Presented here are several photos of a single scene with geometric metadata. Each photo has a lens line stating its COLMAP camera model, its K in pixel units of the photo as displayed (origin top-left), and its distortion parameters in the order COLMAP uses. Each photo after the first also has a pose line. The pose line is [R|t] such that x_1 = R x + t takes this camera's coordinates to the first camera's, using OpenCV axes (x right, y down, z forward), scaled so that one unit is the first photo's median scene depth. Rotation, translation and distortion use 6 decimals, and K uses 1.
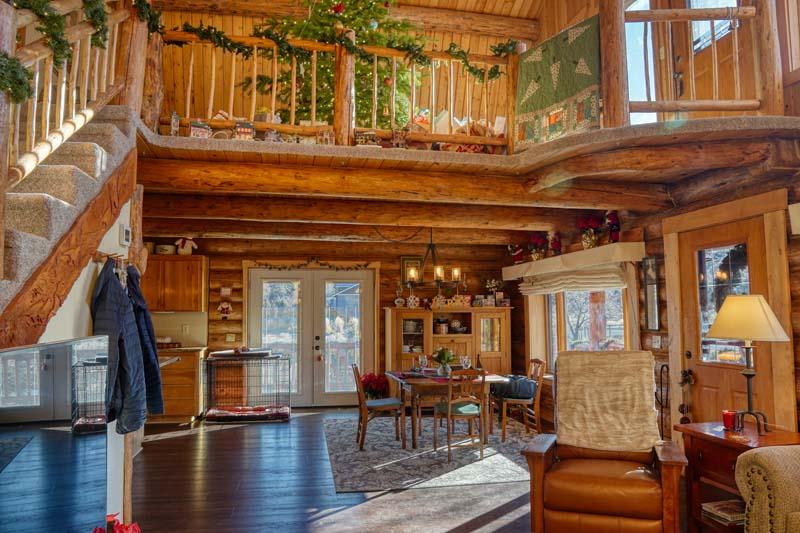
lens RADIAL K [[562.2, 0, 399.2], [0, 562.2, 267.9], [0, 0, 1]] dist [-0.103780, 0.061339]
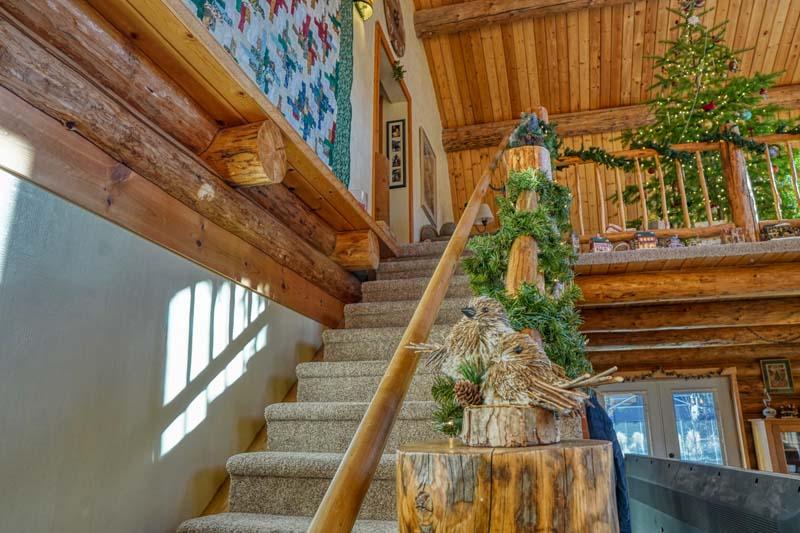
lens RADIAL K [[562.2, 0, 394.0], [0, 562.2, 269.5], [0, 0, 1]] dist [-0.103780, 0.061339]
pose [[0.896937, -0.122101, -0.424965, -0.216936], [0.035112, 0.977749, -0.206818, -0.005222], [0.440762, 0.170582, 0.881267, -0.050531]]
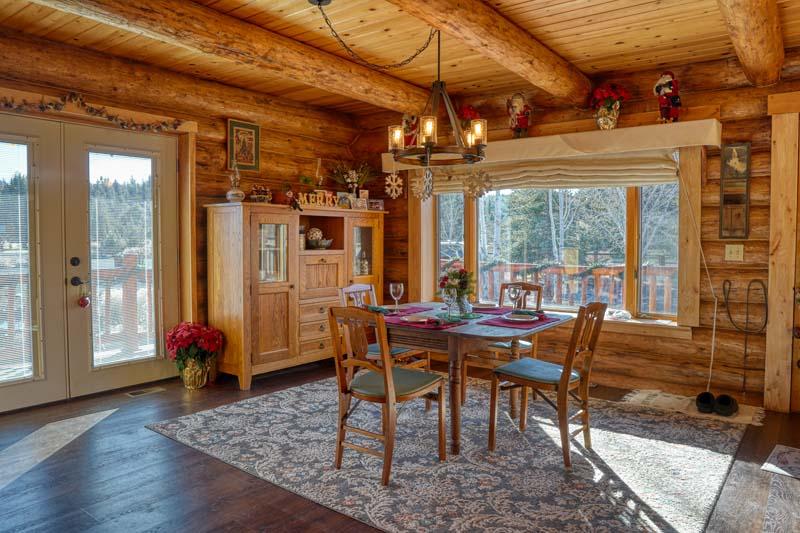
lens RADIAL K [[562.2, 0, 402.6], [0, 562.2, 265.2], [0, 0, 1]] dist [-0.103780, 0.061339]
pose [[0.746049, -0.026434, 0.665366, -0.400091], [-0.059627, 0.992546, 0.106290, 0.094867], [-0.663216, -0.118971, 0.738911, 0.713771]]
